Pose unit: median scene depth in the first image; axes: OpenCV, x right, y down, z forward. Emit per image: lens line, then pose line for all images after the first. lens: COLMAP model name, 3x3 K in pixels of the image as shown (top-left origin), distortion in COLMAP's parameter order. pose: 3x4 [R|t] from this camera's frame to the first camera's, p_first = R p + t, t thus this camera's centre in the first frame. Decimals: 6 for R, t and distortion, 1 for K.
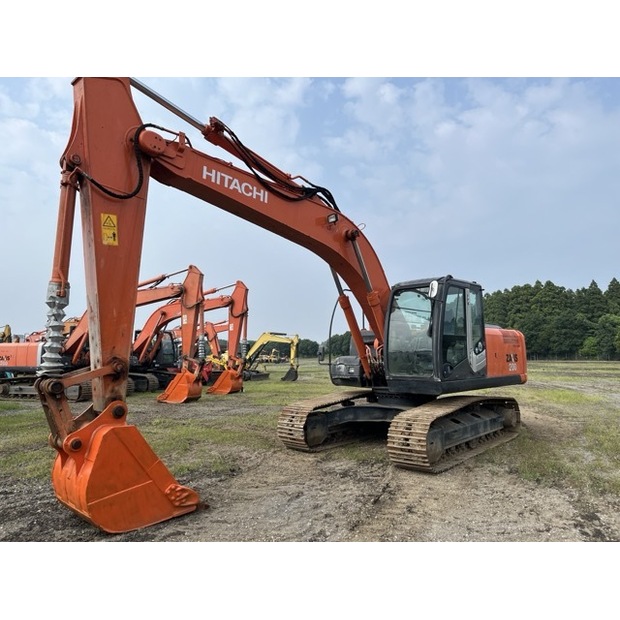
lens RADIAL K [[466.0, 0, 309.5], [0, 466.0, 306.1], [0, 0, 1]] dist [0.059451, -0.082890]
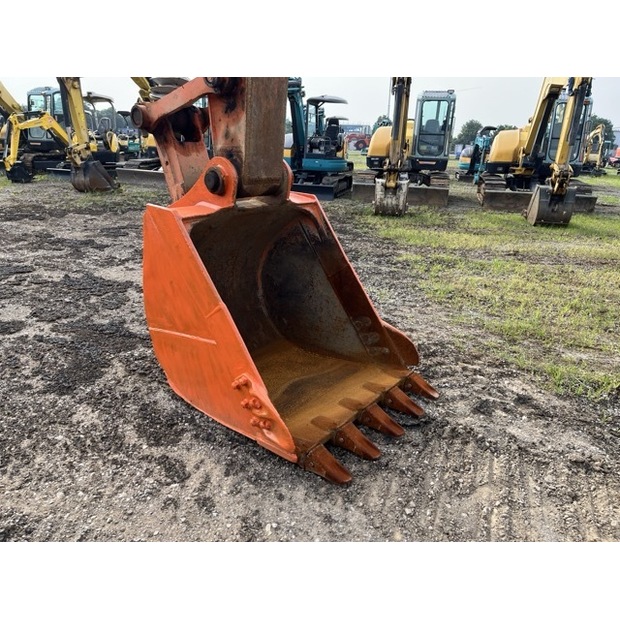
lens RADIAL K [[466.0, 0, 309.5], [0, 466.0, 306.1], [0, 0, 1]] dist [0.059451, -0.082890]
pose [[0.110413, 0.332506, -0.936616, 0.062926], [0.063546, 0.938088, 0.340520, 0.149095], [0.991852, -0.097116, 0.082448, 0.821348]]
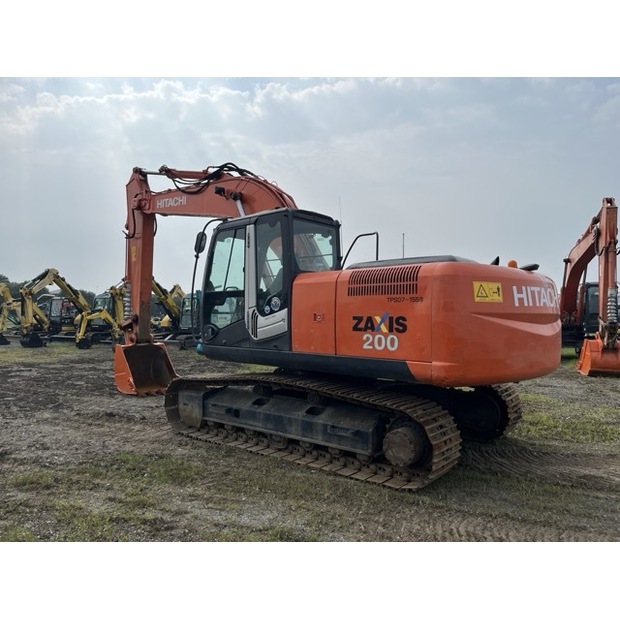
lens RADIAL K [[466.0, 0, 309.5], [0, 466.0, 306.1], [0, 0, 1]] dist [0.059451, -0.082890]
pose [[0.034911, -0.010462, -0.999336, 1.383188], [0.097401, 0.995221, -0.007016, 0.132249], [0.994633, -0.097091, 0.035763, 1.373428]]
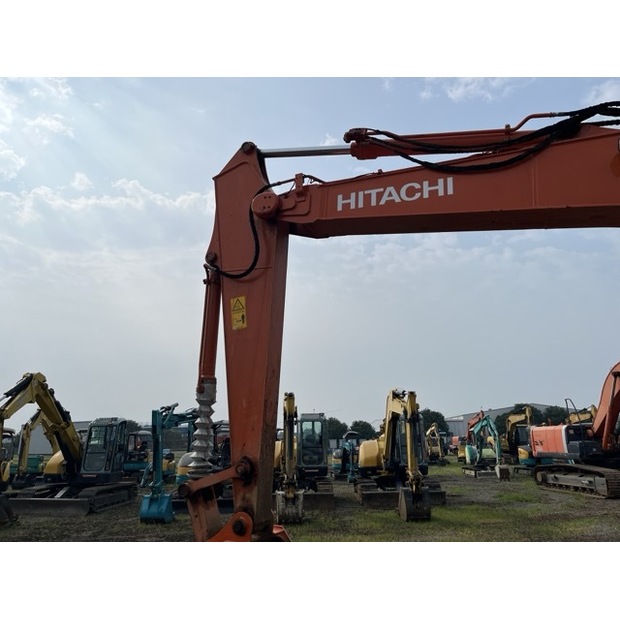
lens RADIAL K [[466.0, 0, 309.5], [0, 466.0, 306.1], [0, 0, 1]] dist [0.059451, -0.082890]
pose [[0.369061, -0.261542, -0.891847, 0.372233], [0.111508, 0.965117, -0.236885, 0.048264], [0.922692, -0.012023, 0.385351, 0.631297]]
